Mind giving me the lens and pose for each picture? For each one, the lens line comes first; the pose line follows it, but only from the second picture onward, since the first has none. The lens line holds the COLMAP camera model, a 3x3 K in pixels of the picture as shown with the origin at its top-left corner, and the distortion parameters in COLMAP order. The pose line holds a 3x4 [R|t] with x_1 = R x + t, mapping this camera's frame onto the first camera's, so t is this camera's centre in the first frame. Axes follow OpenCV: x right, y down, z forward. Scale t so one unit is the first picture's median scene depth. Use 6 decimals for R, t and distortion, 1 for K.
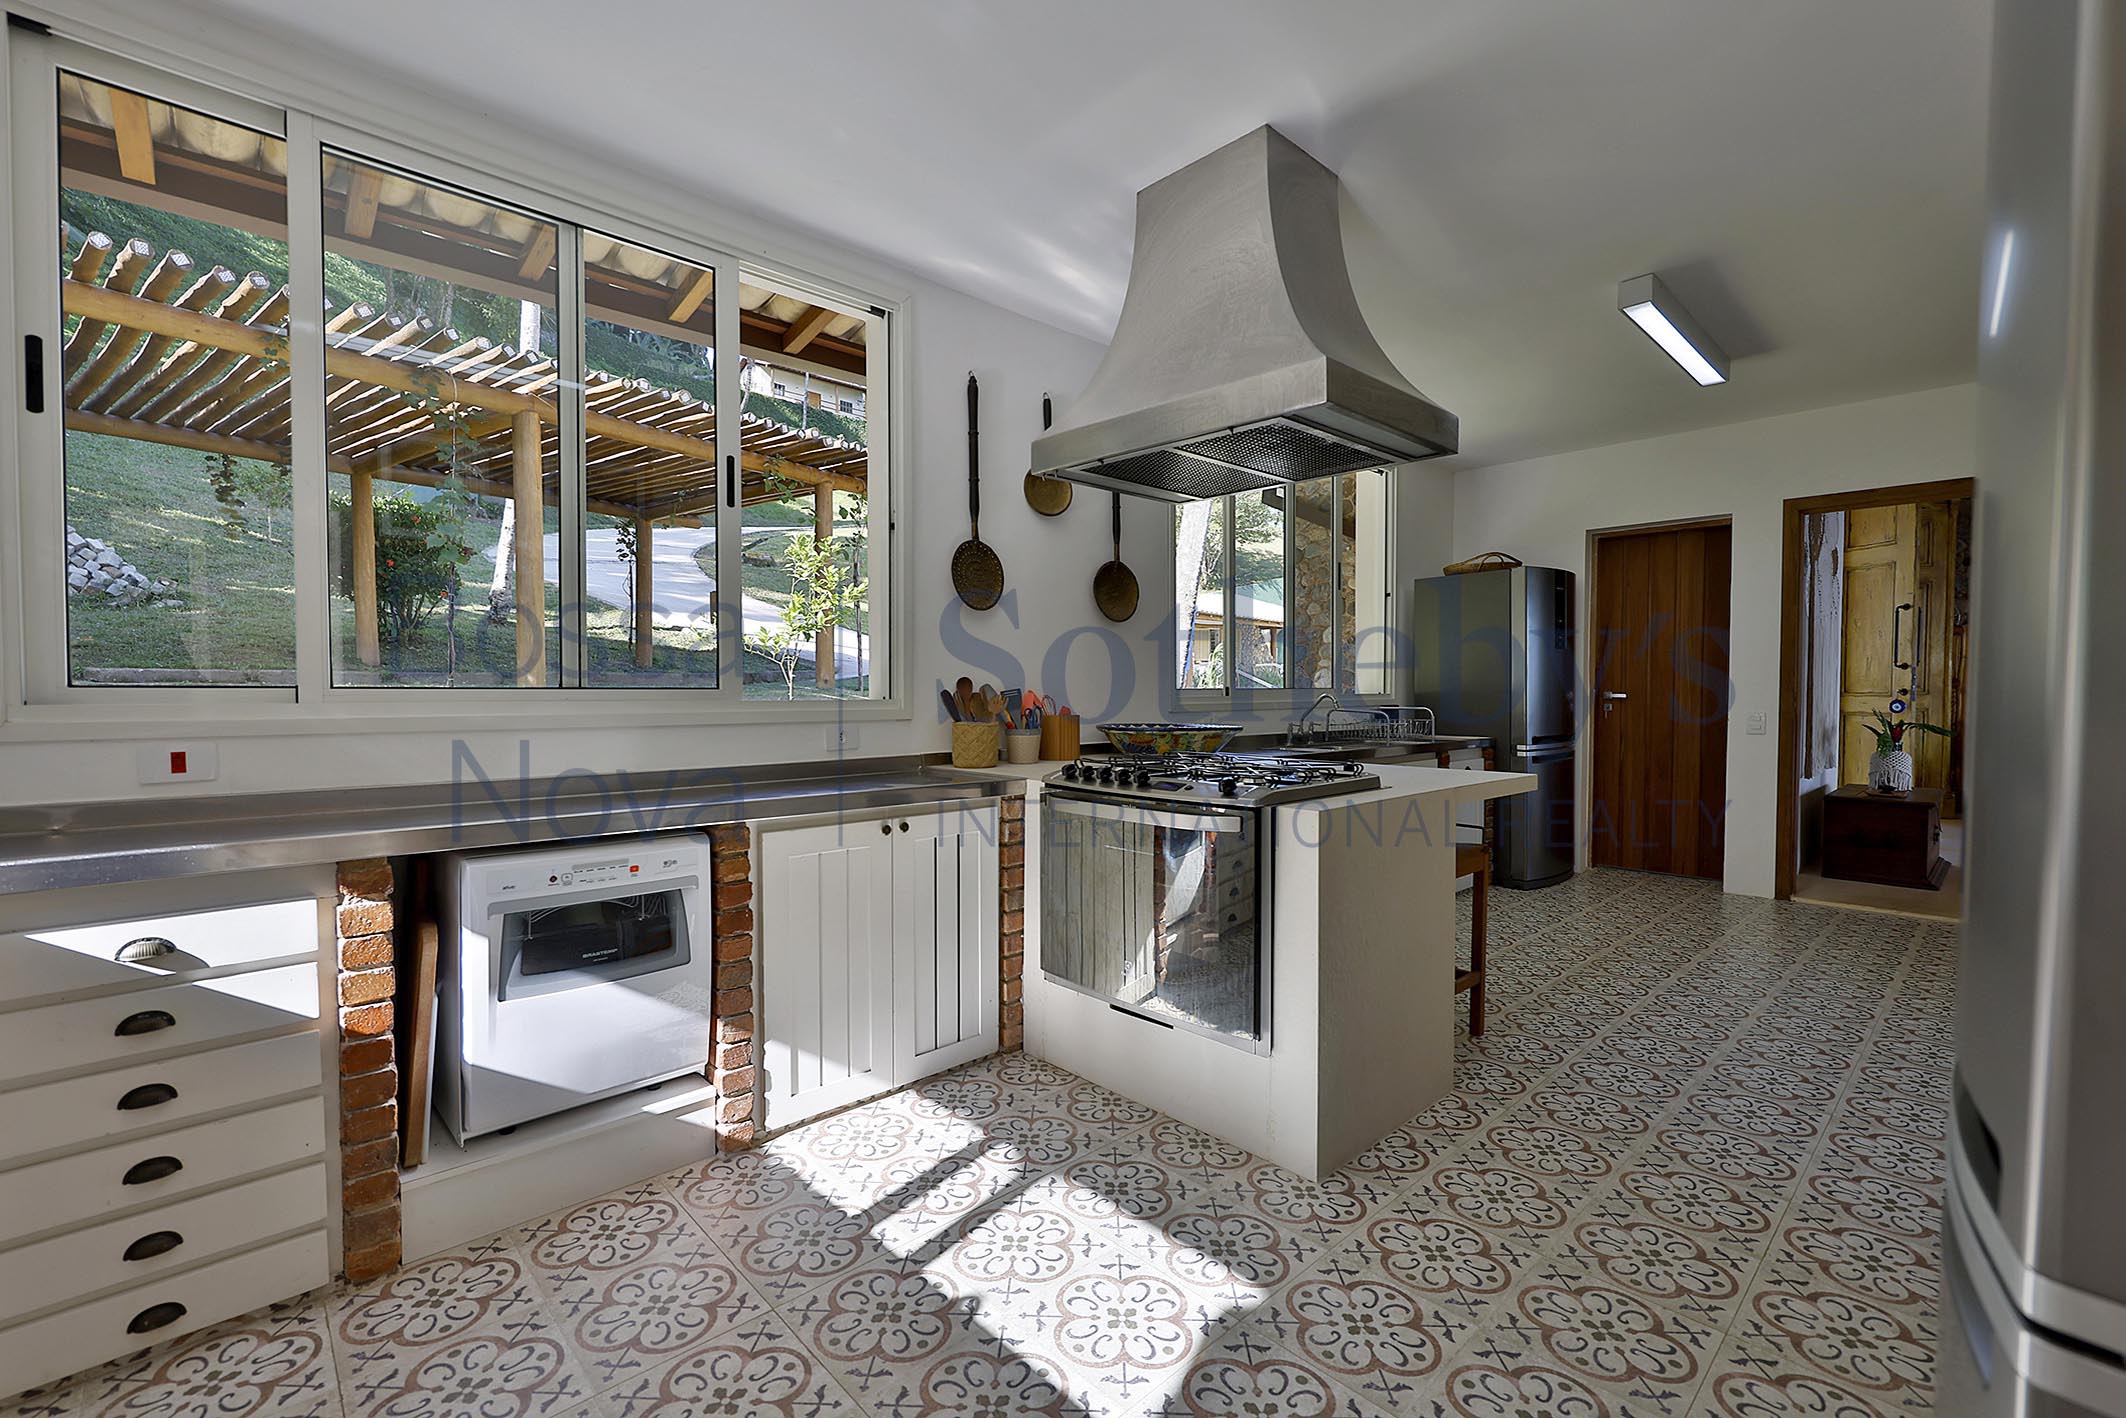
lens RADIAL K [[913.6, 0, 1063.3], [0, 913.6, 710.6], [0, 0, 1]] dist [0.002586, -0.000022]
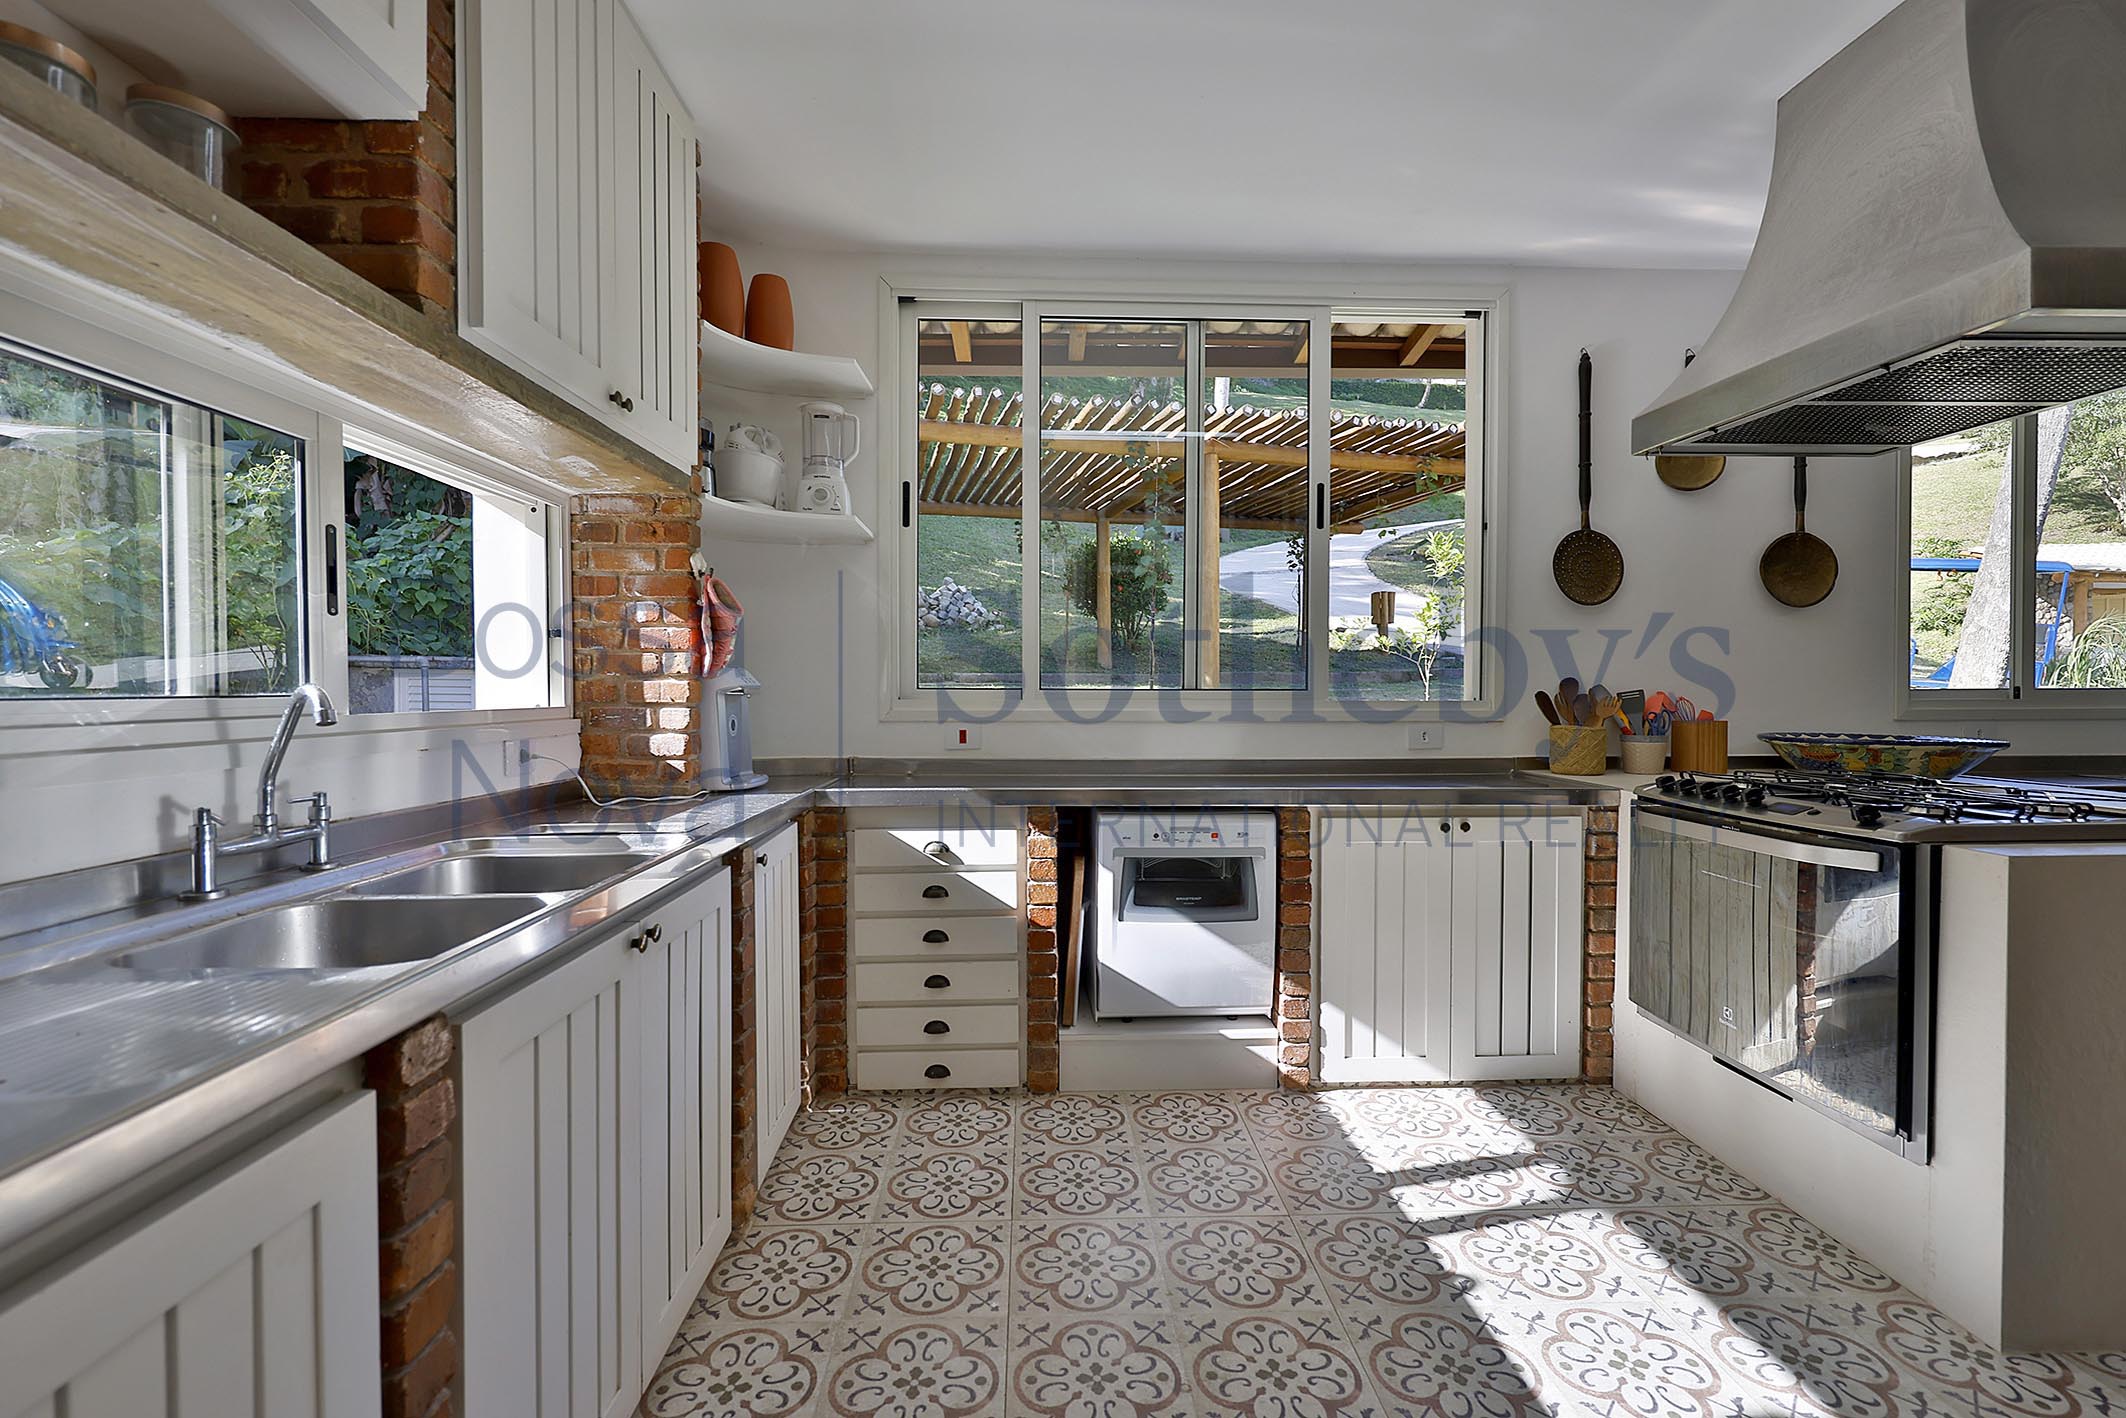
lens RADIAL K [[913.6, 0, 1063.0], [0, 913.6, 702.4], [0, 0, 1]] dist [0.002586, -0.000022]
pose [[0.758283, 0.011899, -0.651816, 0.158512], [-0.015896, 0.999874, -0.000240, -0.003715], [0.651731, 0.010543, 0.758377, -0.068235]]
